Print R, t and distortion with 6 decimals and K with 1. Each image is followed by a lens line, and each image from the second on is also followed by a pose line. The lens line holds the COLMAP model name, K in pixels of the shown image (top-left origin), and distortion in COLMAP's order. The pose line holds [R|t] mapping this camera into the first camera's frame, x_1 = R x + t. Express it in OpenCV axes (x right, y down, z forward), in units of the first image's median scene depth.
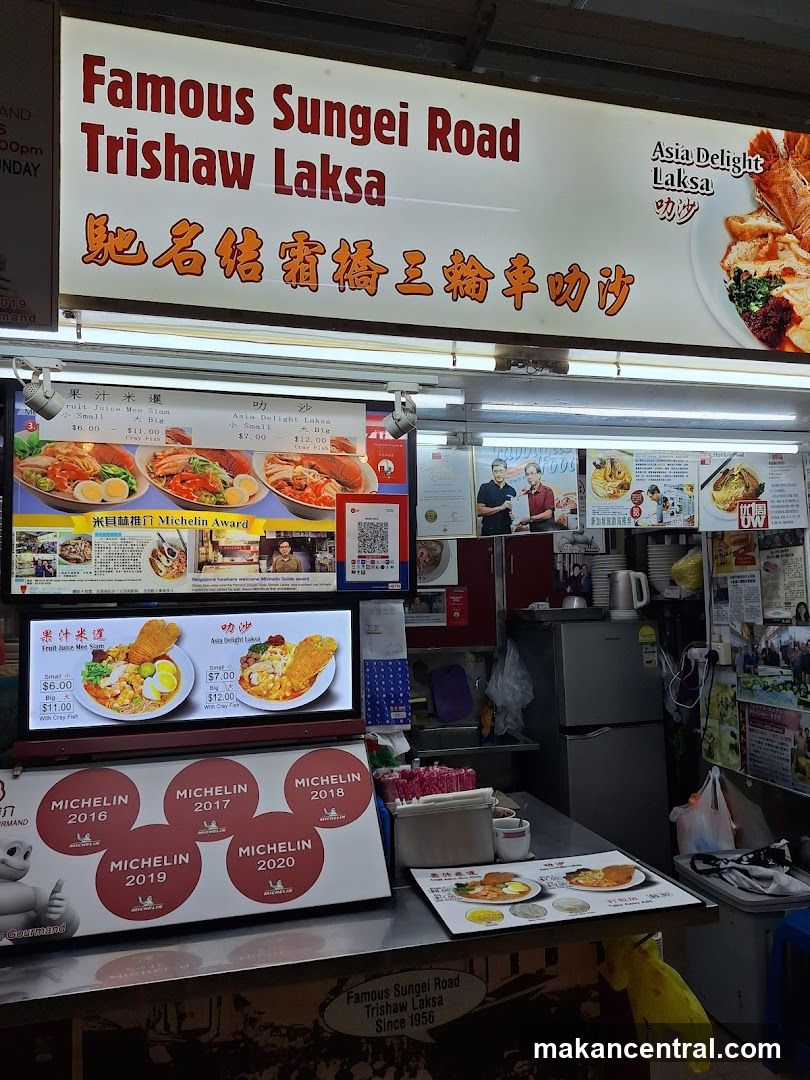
lens RADIAL K [[745.8, 0, 409.5], [0, 745.8, 551.3], [0, 0, 1]] dist [0.097268, -0.122155]
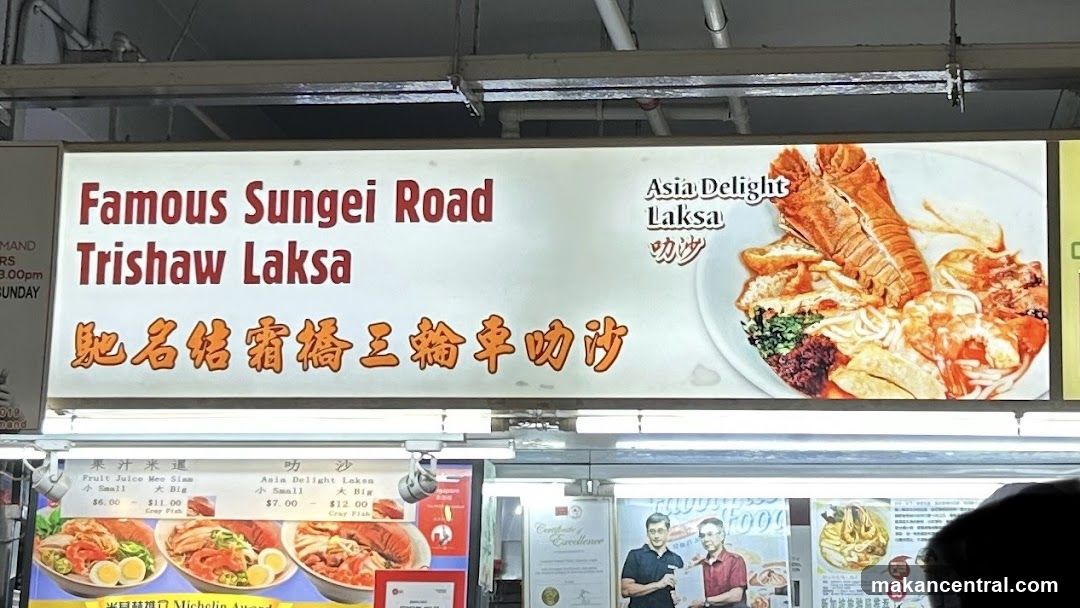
lens RADIAL K [[2582.3, 0, 613.4], [0, 2582.3, 155.3], [0, 0, 1]] dist [0.219150, -0.735892]
pose [[0.925331, -0.062125, -0.374037, 1.324622], [-0.015198, 0.979615, -0.200307, 0.045796], [0.378857, 0.191035, 0.905524, -1.668069]]
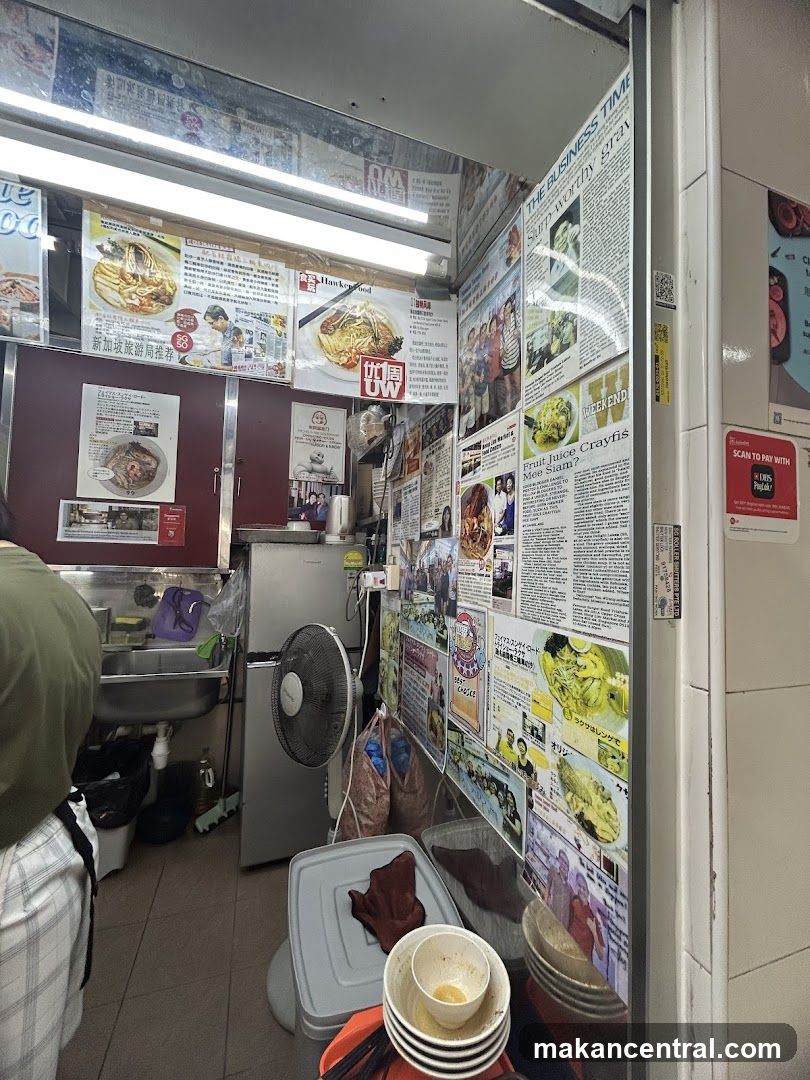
lens RADIAL K [[435.2, 0, 407.8], [0, 435.2, 538.9], [0, 0, 1]] dist [-0.001628, 0.000059]
pose [[0.995357, 0.051215, 0.081500, 0.671991], [-0.052541, 0.998518, 0.014211, 0.143633], [-0.080651, -0.018428, 0.996572, 0.868606]]
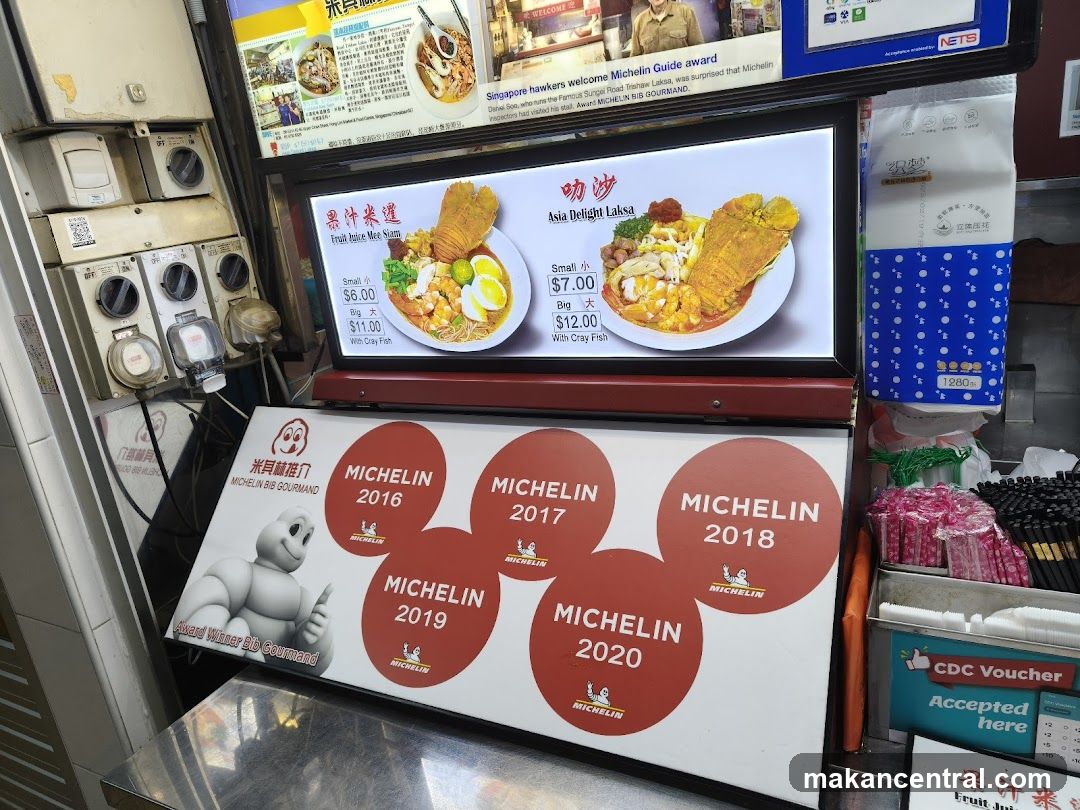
lens RADIAL K [[758.5, 0, 540.0], [0, 758.5, 405.0], [0, 0, 1]] dist [0.010464, -0.000137]
pose [[0.749061, 0.132850, -0.649044, 0.096982], [0.151465, 0.919399, 0.362994, 0.049374], [0.644954, -0.370212, 0.668564, 0.629344]]
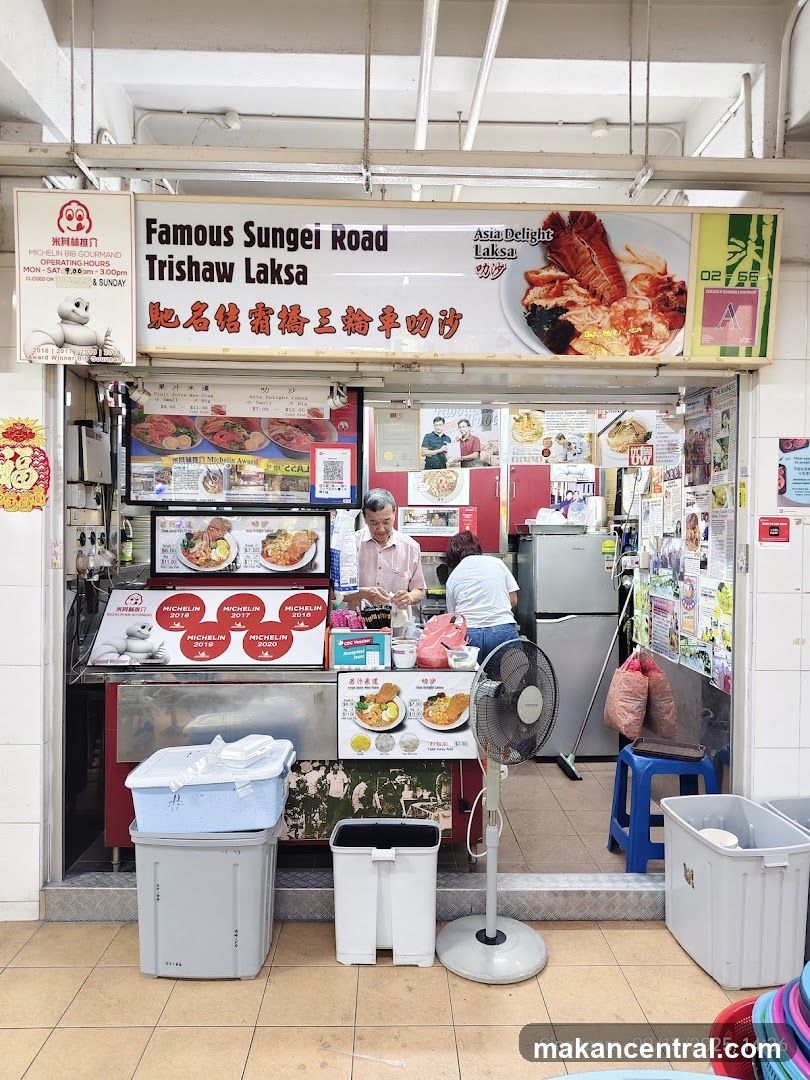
lens RADIAL K [[741.0, 0, 405.0], [0, 741.0, 540.0], [0, 0, 1]] dist [0.048323, -0.001777]
pose [[0.975614, 0.031610, -0.217206, 0.500879], [-0.012858, 0.996107, 0.087210, -0.011706], [0.219117, -0.082290, 0.972222, -0.594403]]
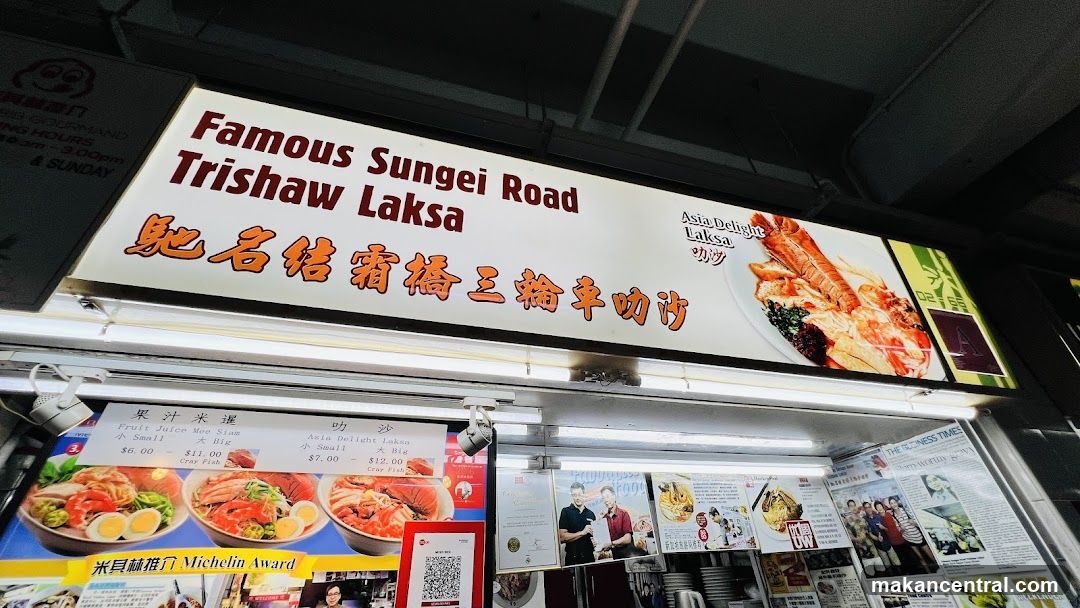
lens RADIAL K [[430.5, 0, 537.1], [0, 430.5, 301.1], [0, 0, 1]] dist [-0.000896, 0.000152]
pose [[0.998740, 0.004300, 0.049995, 0.039592], [0.022210, 0.855532, -0.517273, -0.034760], [-0.044997, 0.517732, 0.854359, 0.431040]]
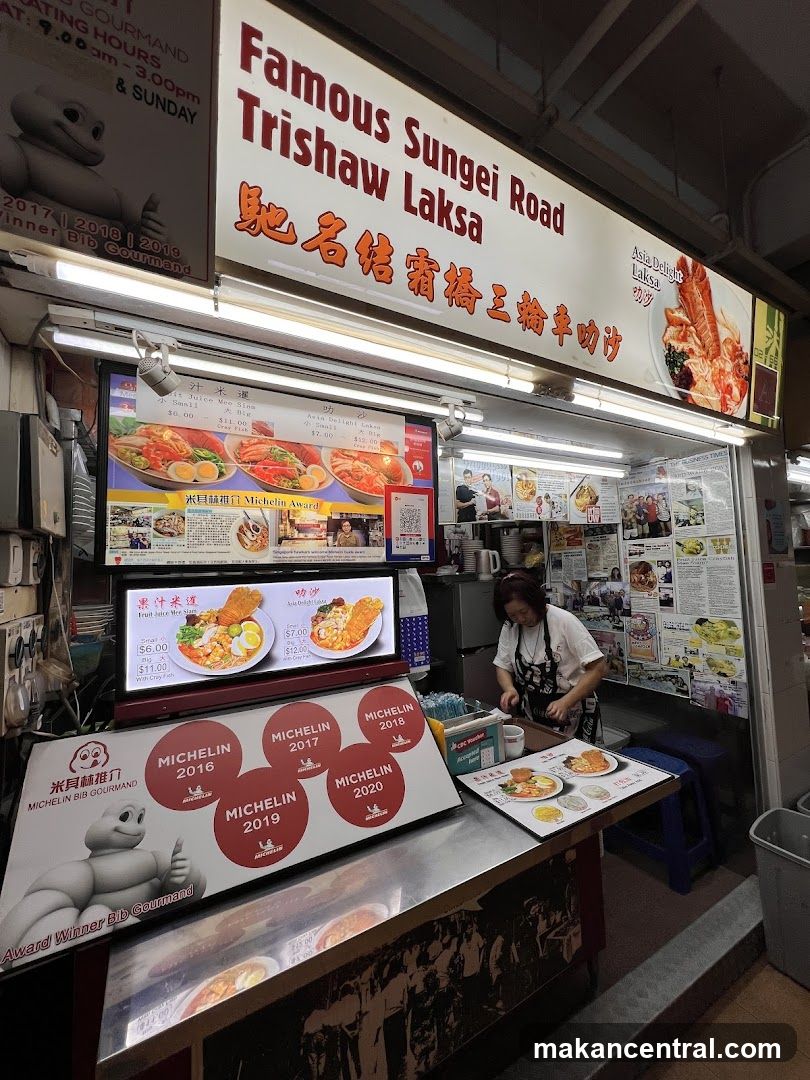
lens RADIAL K [[435.2, 0, 407.8], [0, 435.2, 538.9], [0, 0, 1]] dist [-0.001628, 0.000059]
pose [[0.961685, 0.008151, 0.274034, -0.283823], [-0.006189, 0.999949, -0.008024, 0.022150], [-0.274085, 0.006021, 0.961687, 0.305371]]
